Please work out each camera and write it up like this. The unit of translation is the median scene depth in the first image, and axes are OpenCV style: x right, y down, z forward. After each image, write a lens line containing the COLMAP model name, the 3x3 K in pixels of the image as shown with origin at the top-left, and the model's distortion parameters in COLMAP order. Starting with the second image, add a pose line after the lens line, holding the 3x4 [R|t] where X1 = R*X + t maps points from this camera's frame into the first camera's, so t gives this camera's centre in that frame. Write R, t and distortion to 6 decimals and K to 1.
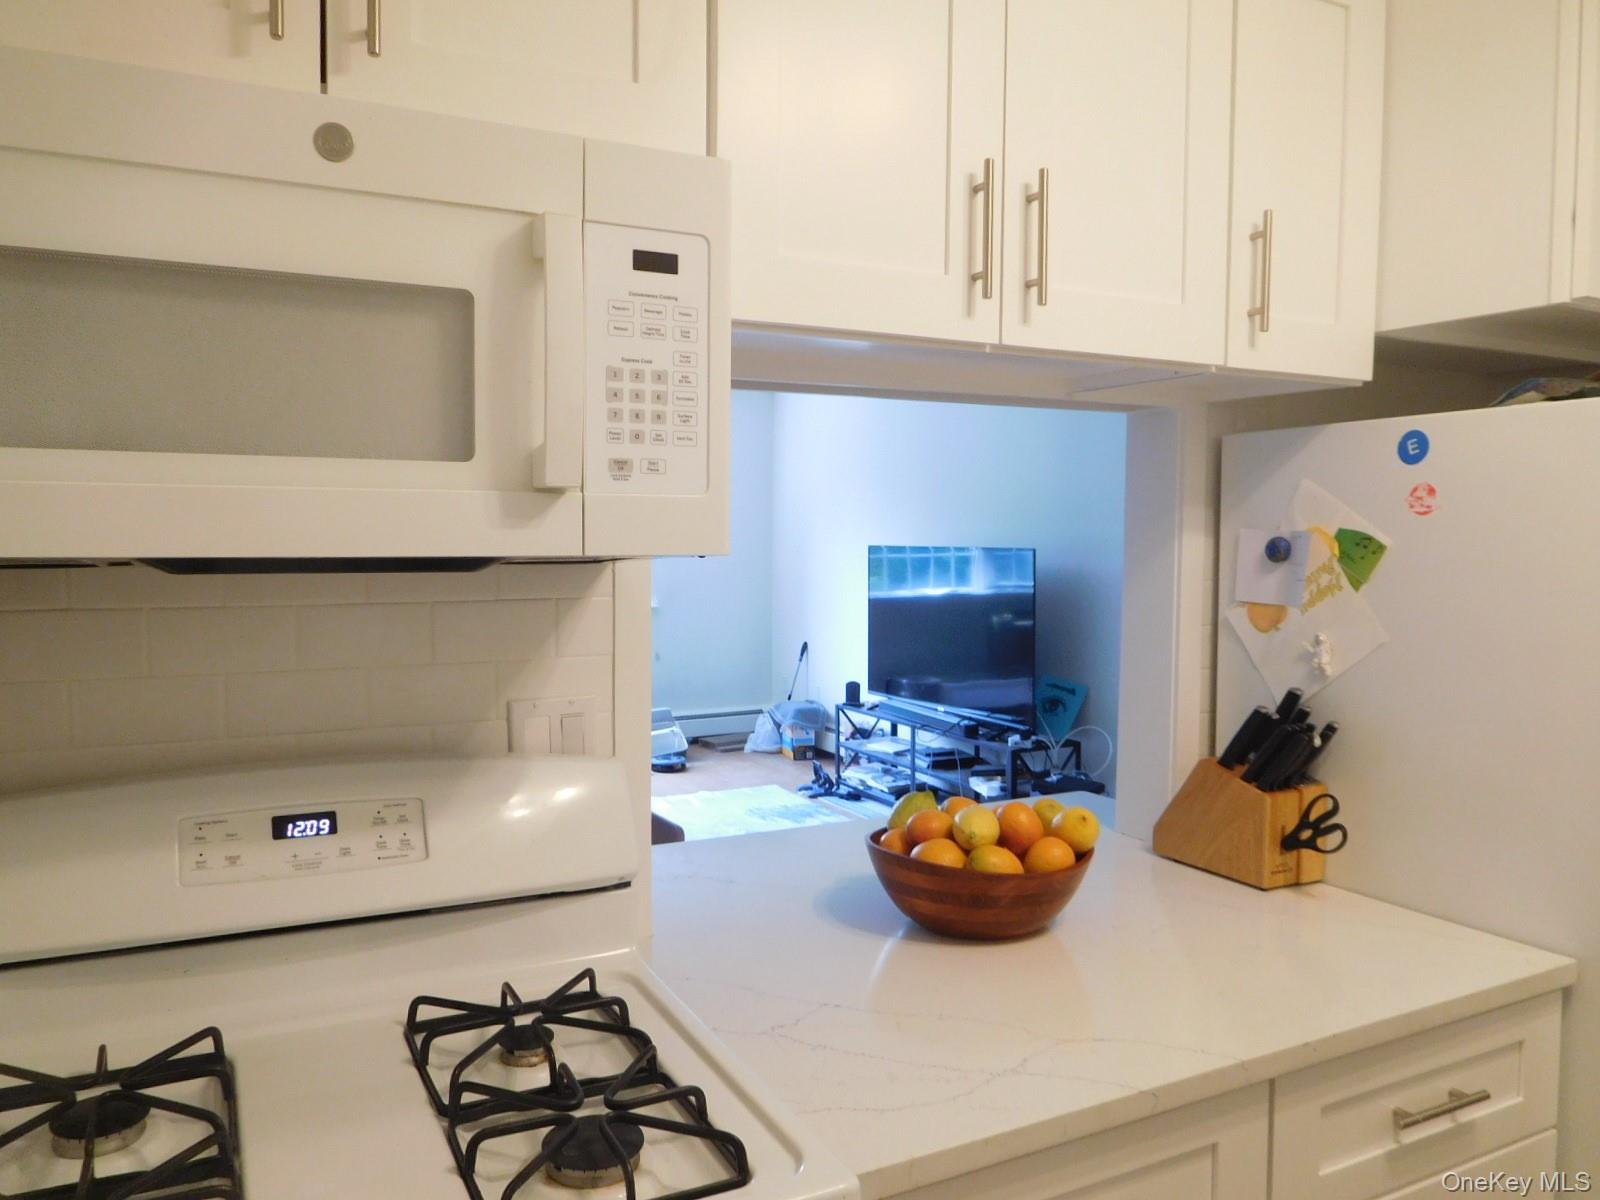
lens RADIAL K [[1175.5, 0, 755.2], [0, 1175.5, 598.3], [0, 0, 1]] dist [-0.005089, -0.001136]
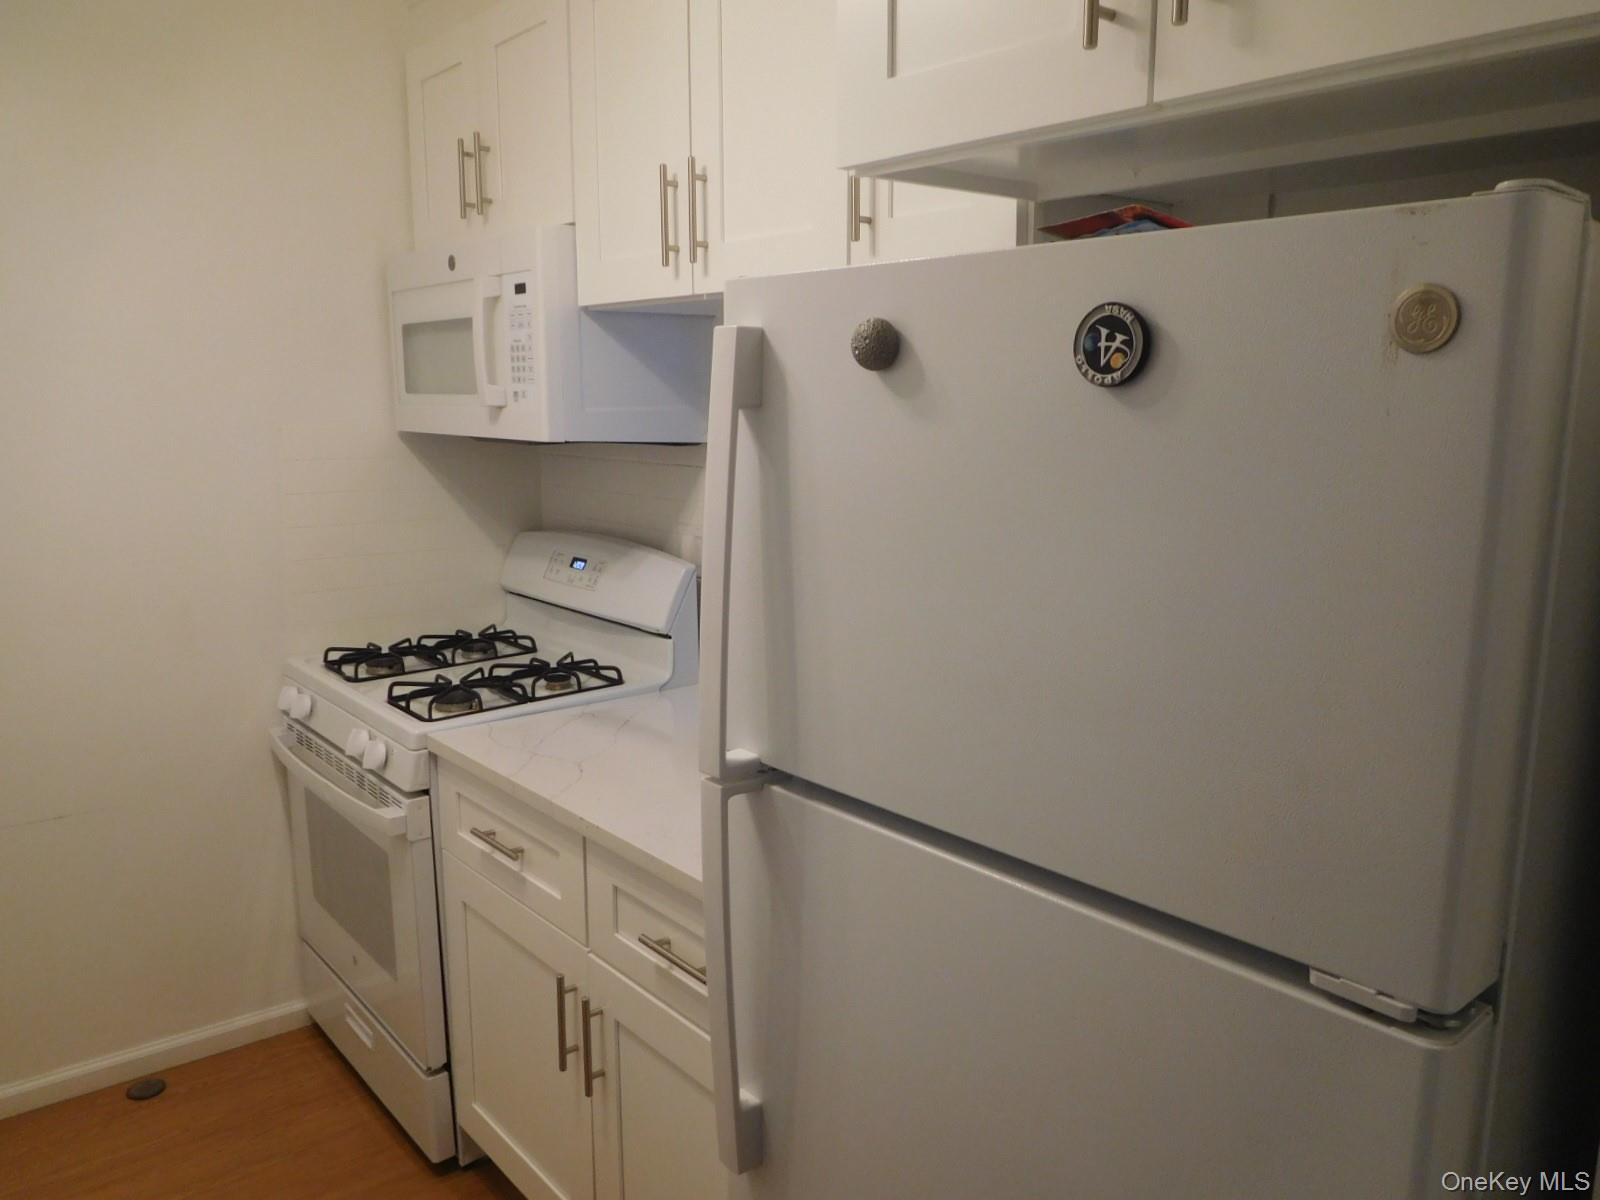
lens RADIAL K [[1175.5, 0, 755.2], [0, 1175.5, 598.3], [0, 0, 1]] dist [-0.005089, -0.001136]
pose [[0.205906, 0.164840, -0.964588, 1.951360], [-0.056643, 0.986065, 0.156419, -0.105691], [0.976931, 0.022430, 0.212374, 0.971982]]
